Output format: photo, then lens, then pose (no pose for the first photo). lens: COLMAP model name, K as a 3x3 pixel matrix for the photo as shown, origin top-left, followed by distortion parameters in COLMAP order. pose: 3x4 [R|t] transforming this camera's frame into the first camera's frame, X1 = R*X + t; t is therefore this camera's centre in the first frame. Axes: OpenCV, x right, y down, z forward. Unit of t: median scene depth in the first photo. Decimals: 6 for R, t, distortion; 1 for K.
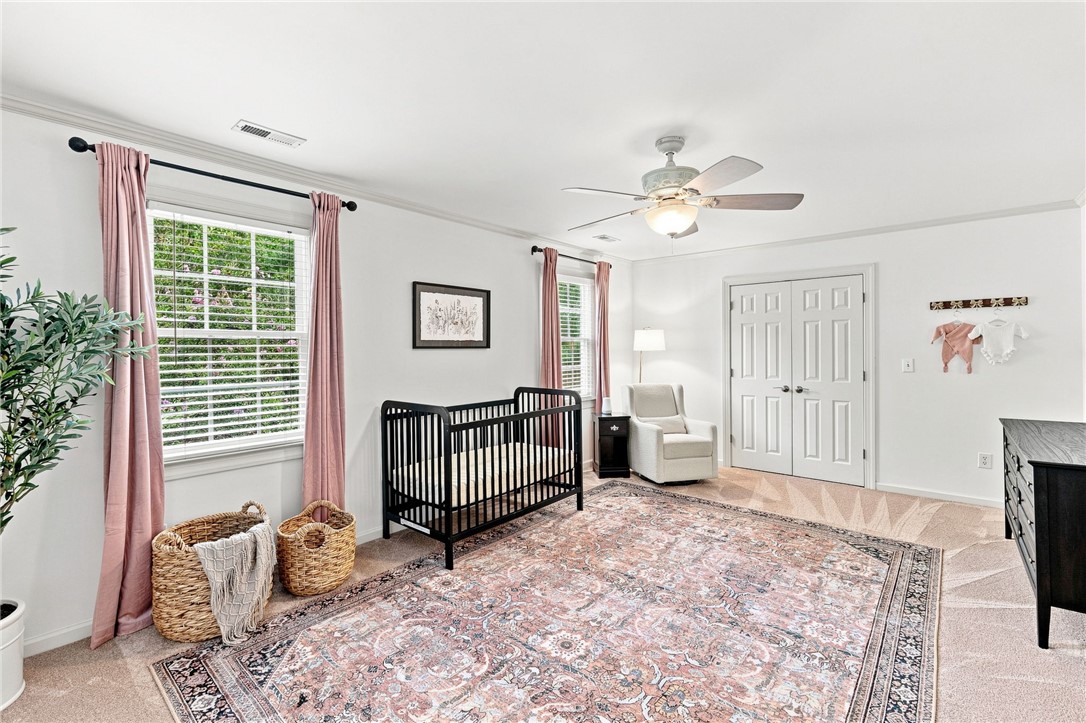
lens RADIAL K [[476.1, 0, 545.4], [0, 476.1, 352.1], [0, 0, 1]] dist [-0.009668, -0.000104]
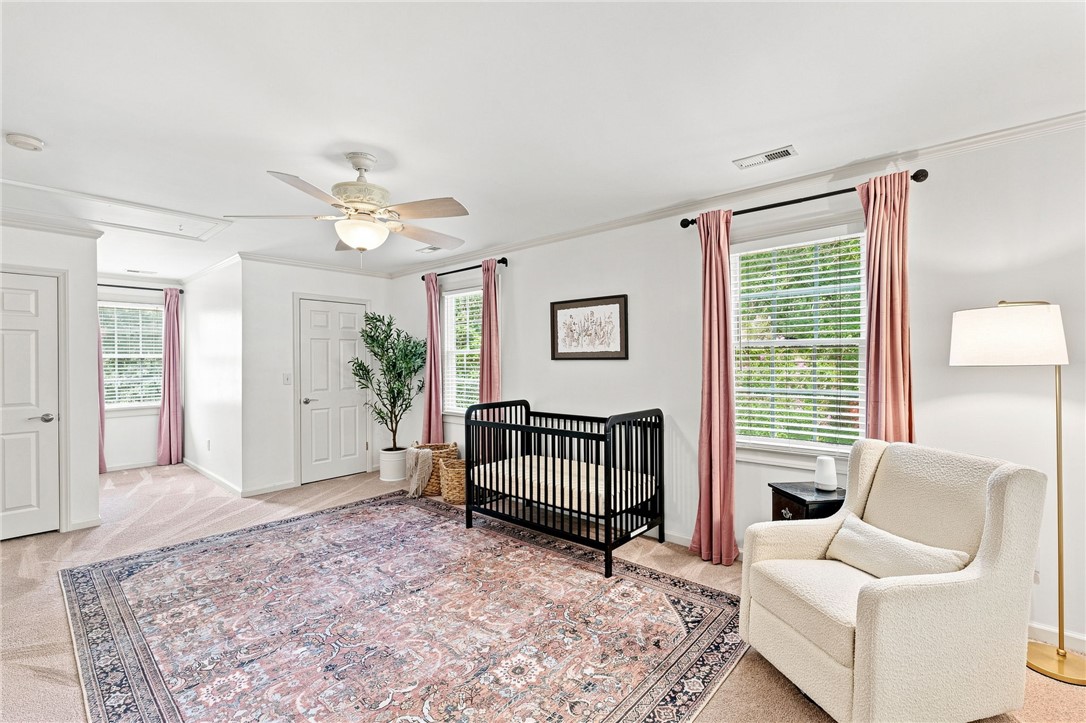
lens RADIAL K [[476.1, 0, 538.3], [0, 476.1, 363.5], [0, 0, 1]] dist [-0.009668, -0.000104]
pose [[-0.027778, 0.015854, -0.999488, 0.927150], [-0.000148, 0.999874, 0.015864, -0.017642], [0.999614, 0.000589, -0.027772, 1.029048]]
